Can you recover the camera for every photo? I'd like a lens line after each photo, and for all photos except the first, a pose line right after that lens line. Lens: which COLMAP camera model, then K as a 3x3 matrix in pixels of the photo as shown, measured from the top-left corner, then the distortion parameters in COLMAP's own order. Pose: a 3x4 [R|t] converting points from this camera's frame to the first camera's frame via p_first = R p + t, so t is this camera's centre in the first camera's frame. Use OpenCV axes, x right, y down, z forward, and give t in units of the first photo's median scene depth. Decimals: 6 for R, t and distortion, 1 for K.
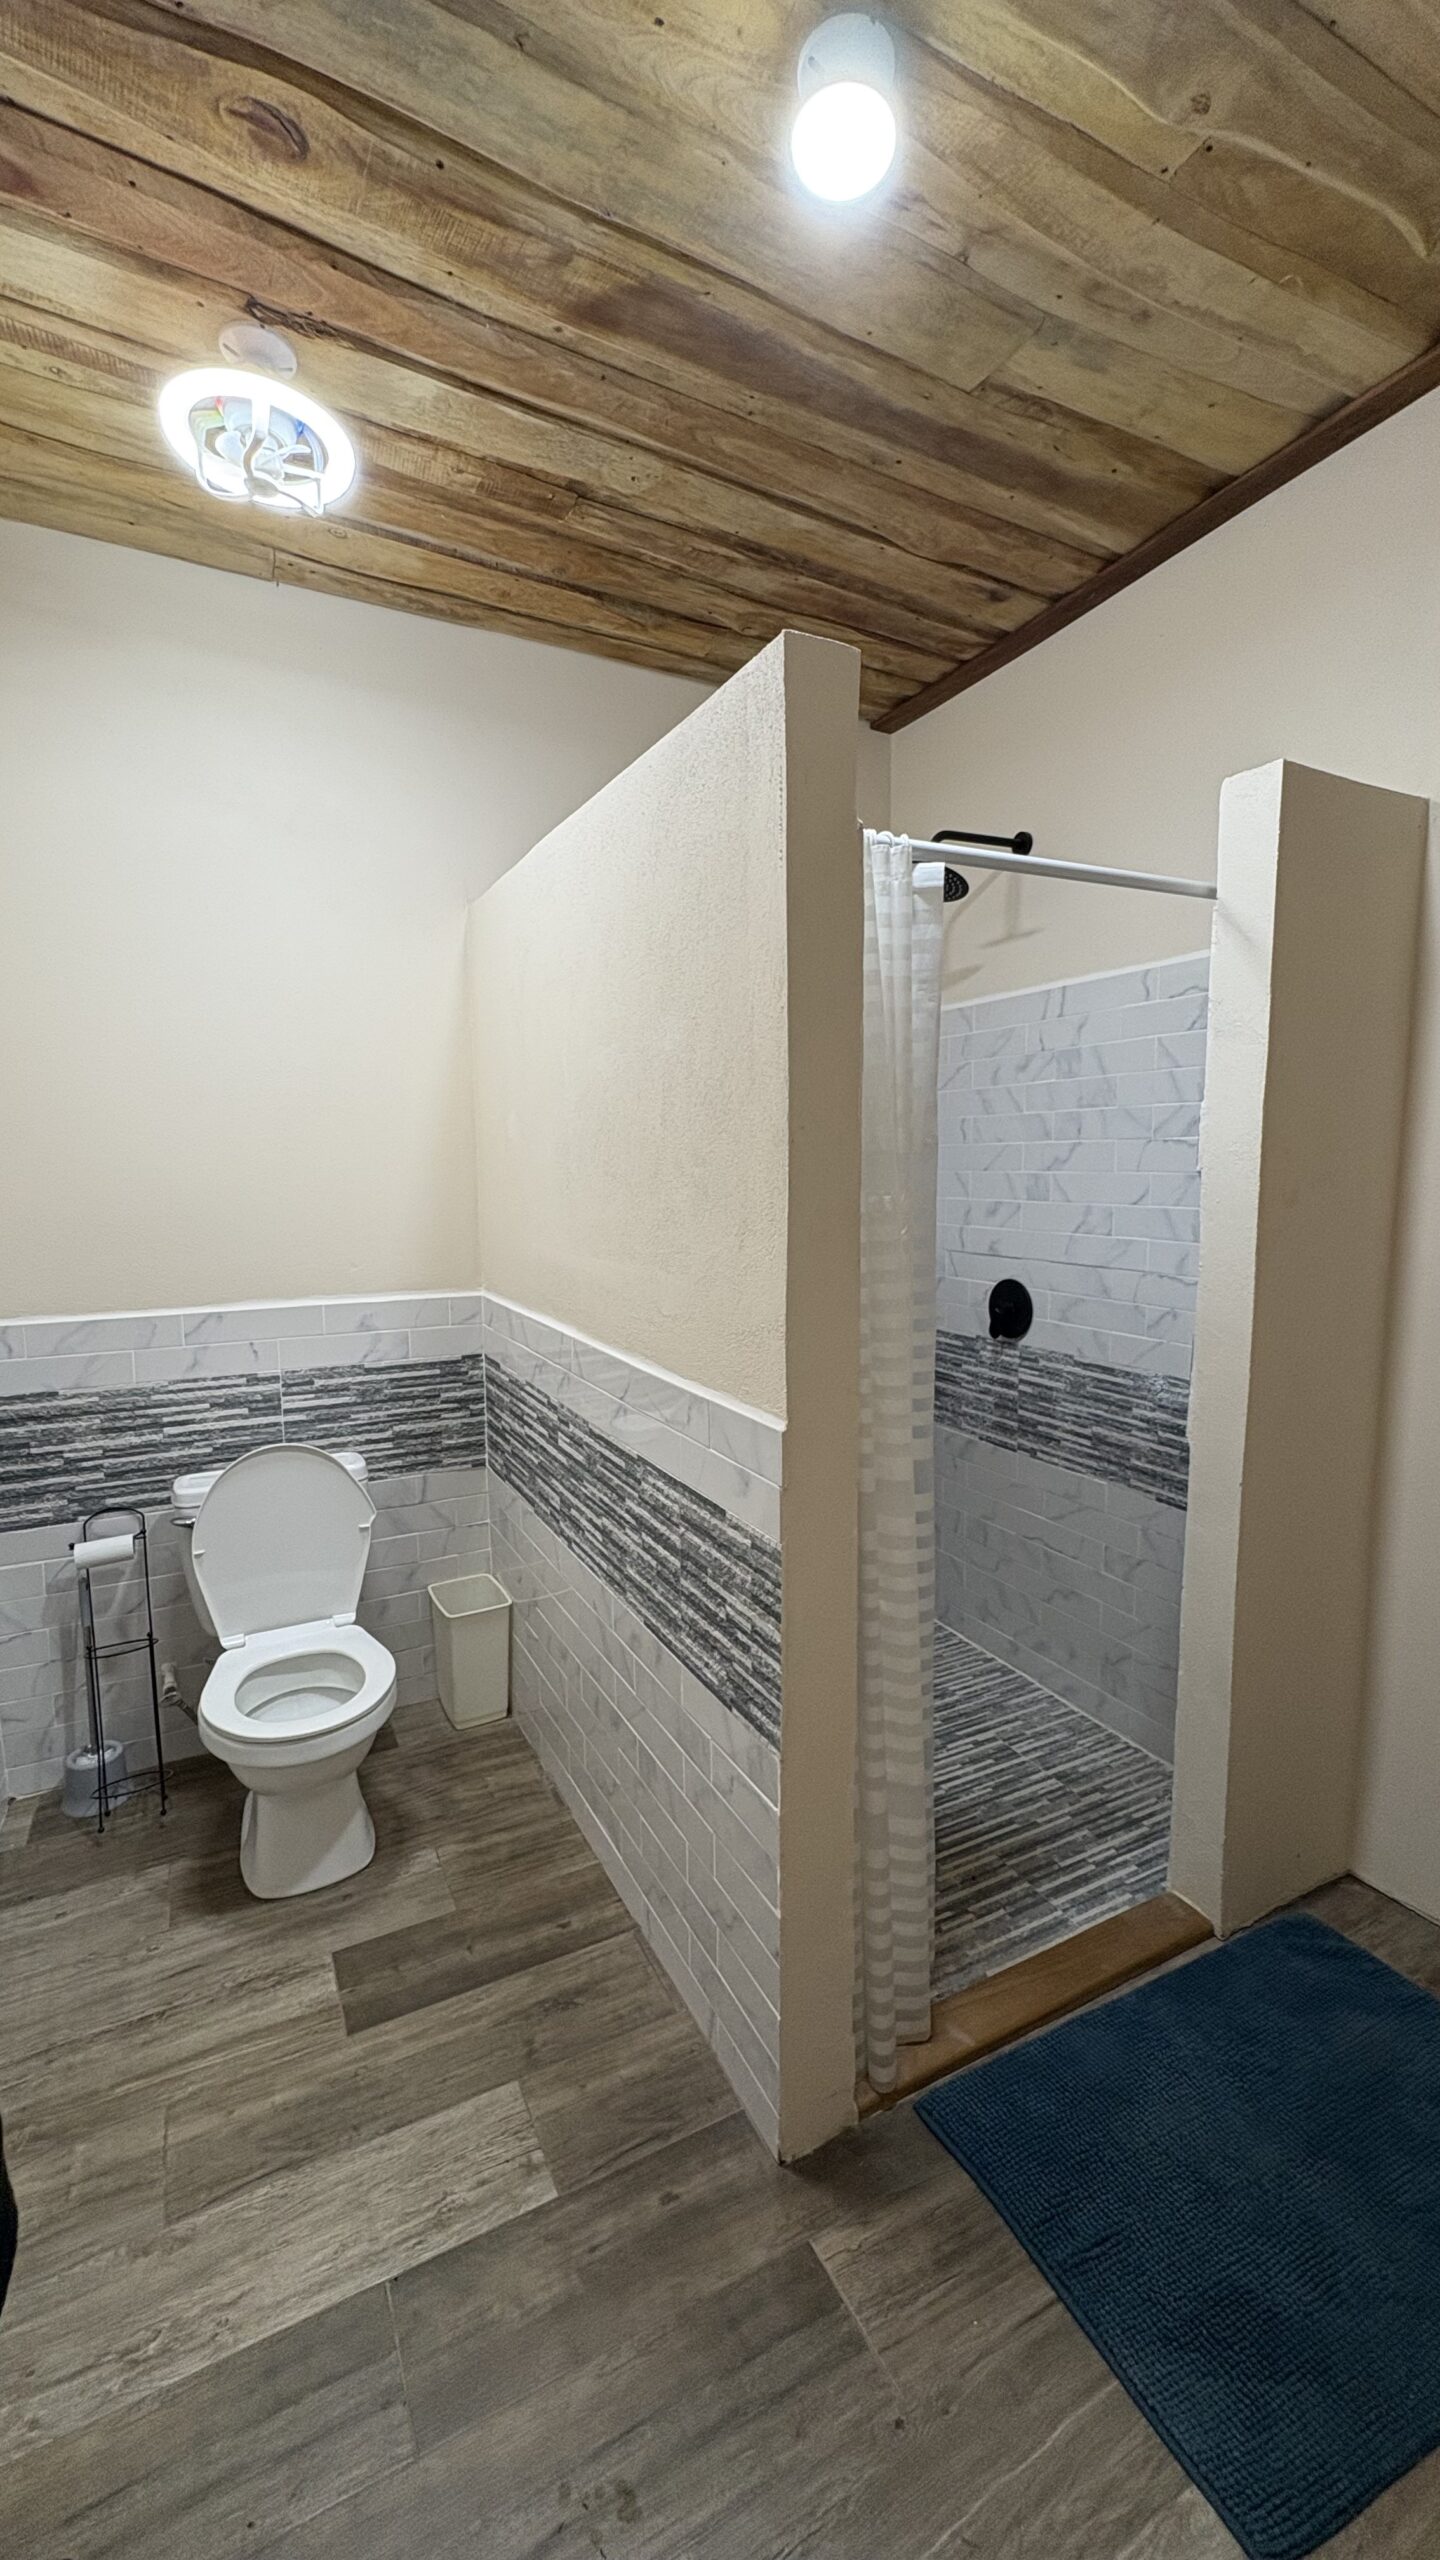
lens RADIAL K [[1023.3, 0, 720.0], [0, 1023.3, 1280.0], [0, 0, 1]] dist [0.000097, -0.000149]
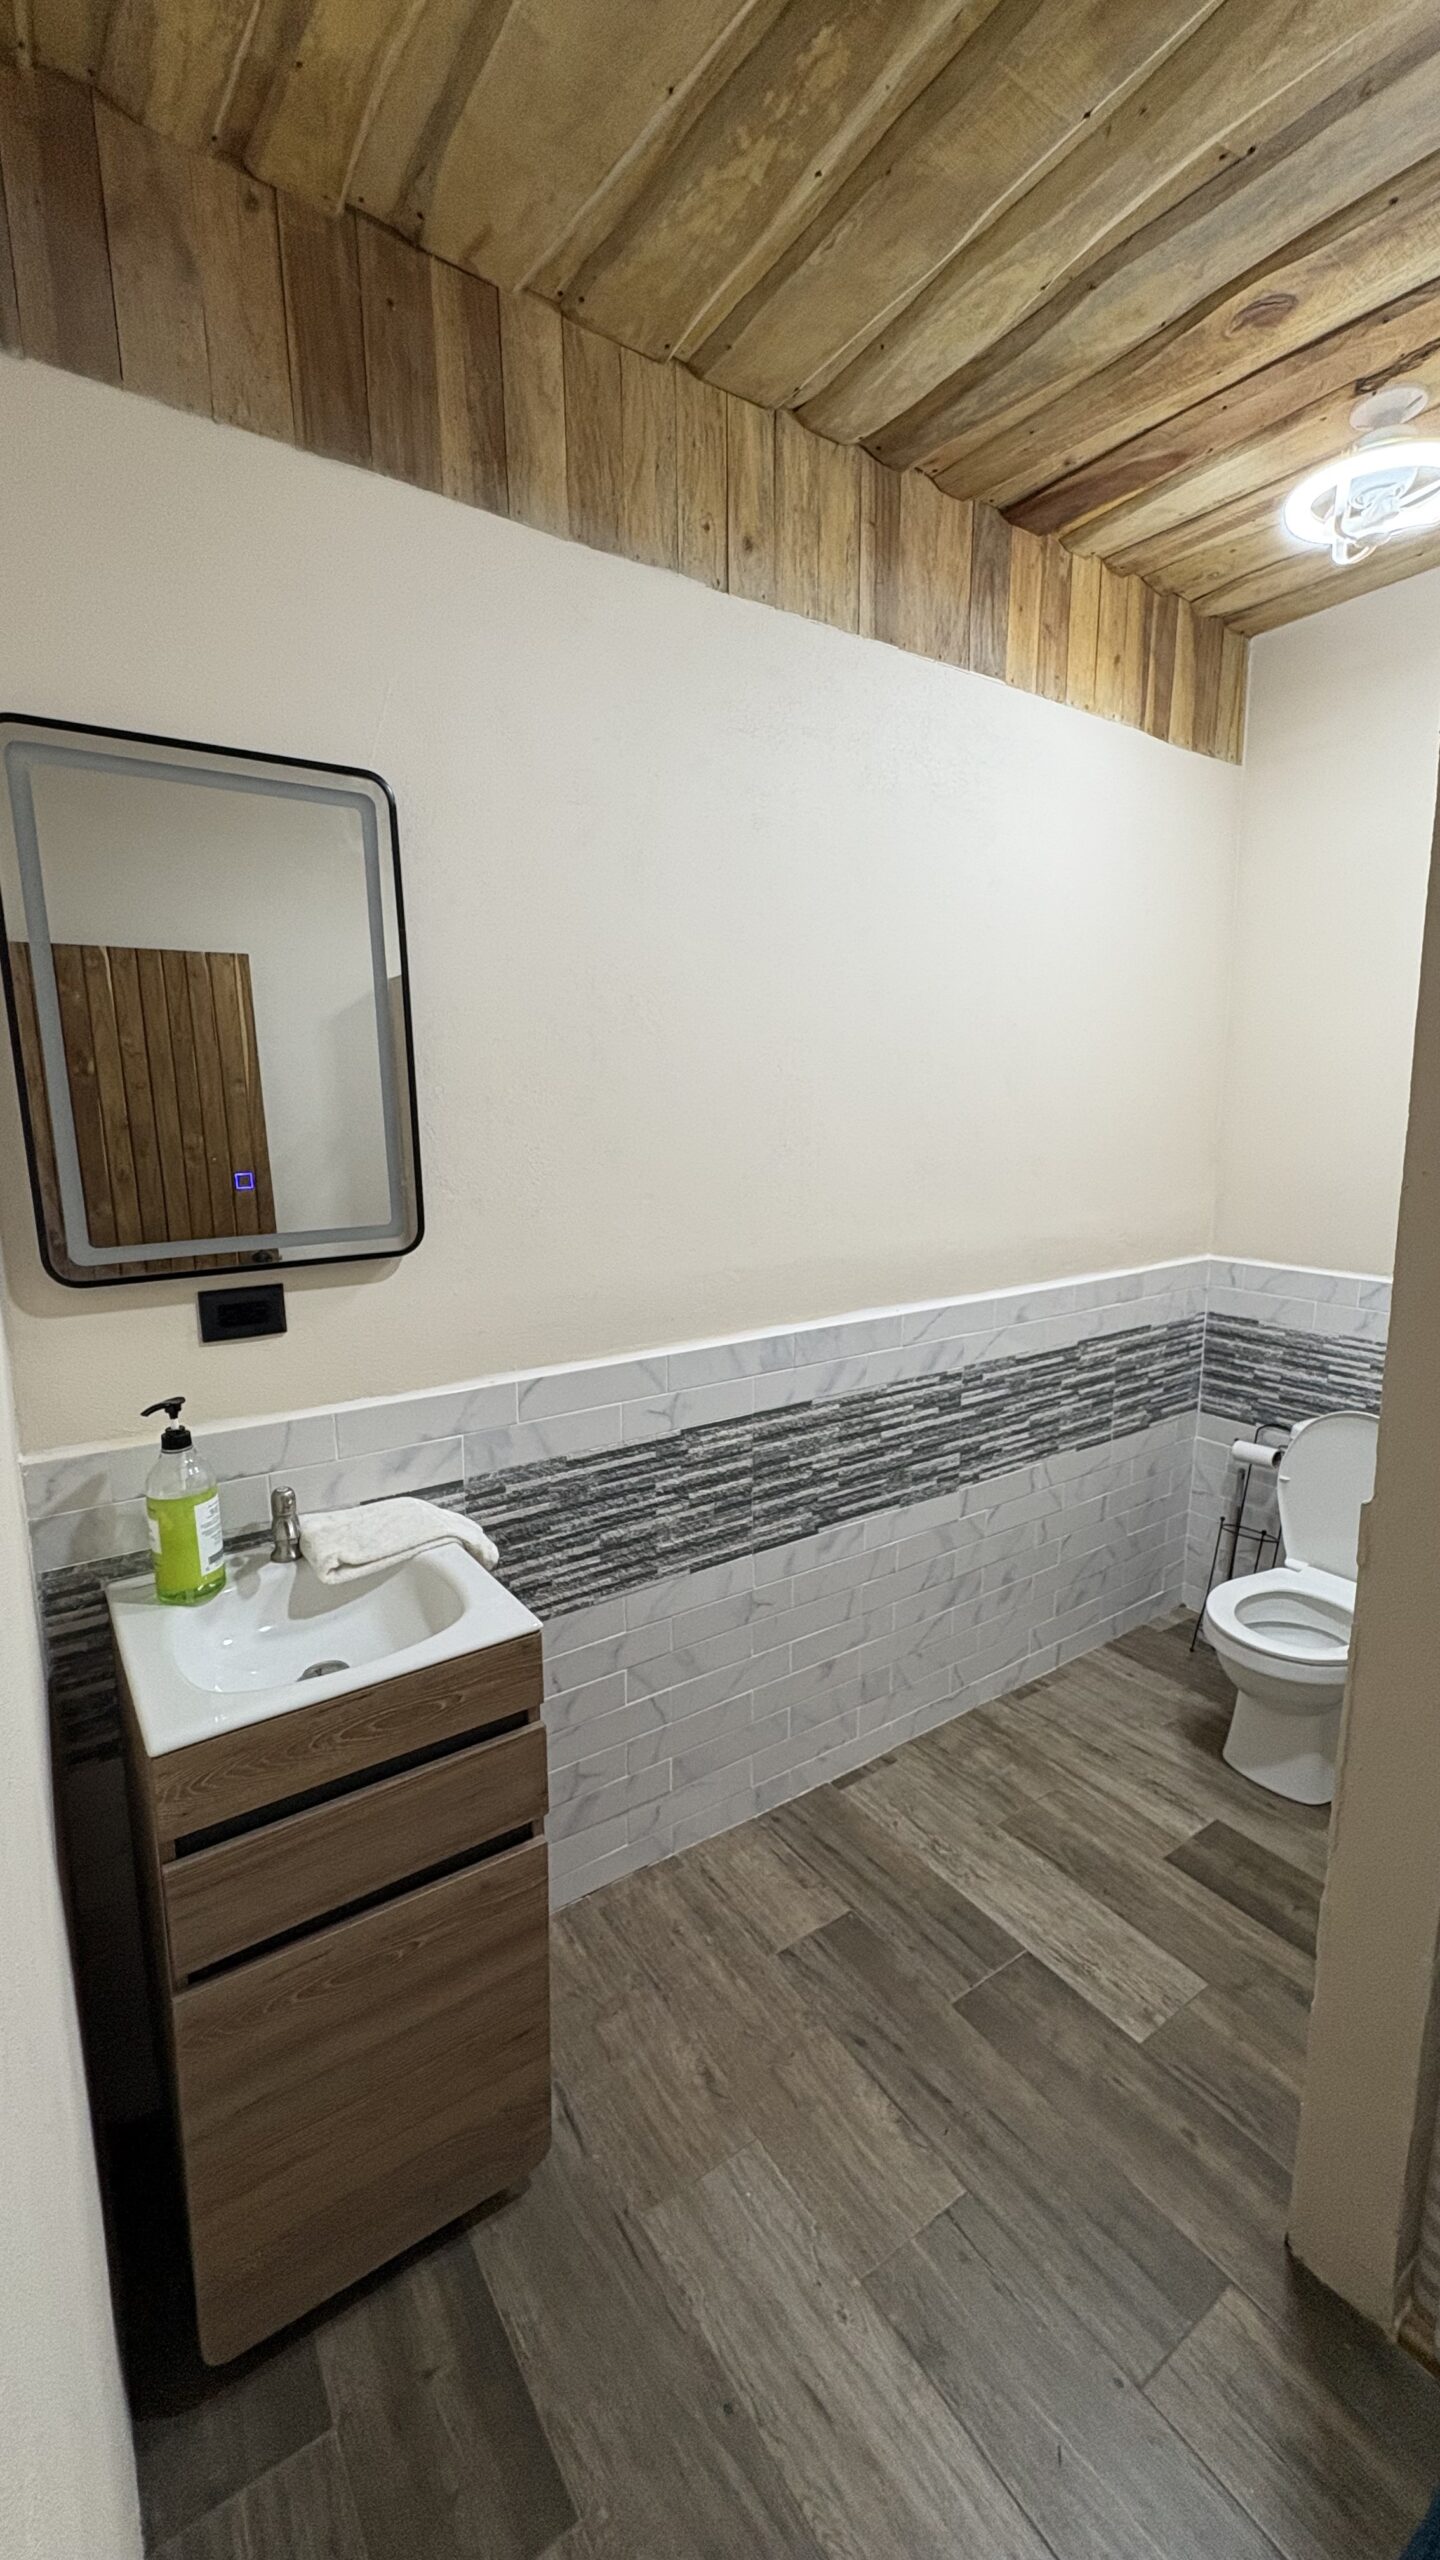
lens RADIAL K [[1023.3, 0, 720.0], [0, 1023.3, 1280.0], [0, 0, 1]] dist [0.000097, -0.000149]
pose [[0.114159, 0.181035, -0.976829, 0.689862], [-0.107800, 0.979708, 0.168970, -0.113189], [0.987597, 0.086012, 0.131358, 0.243607]]
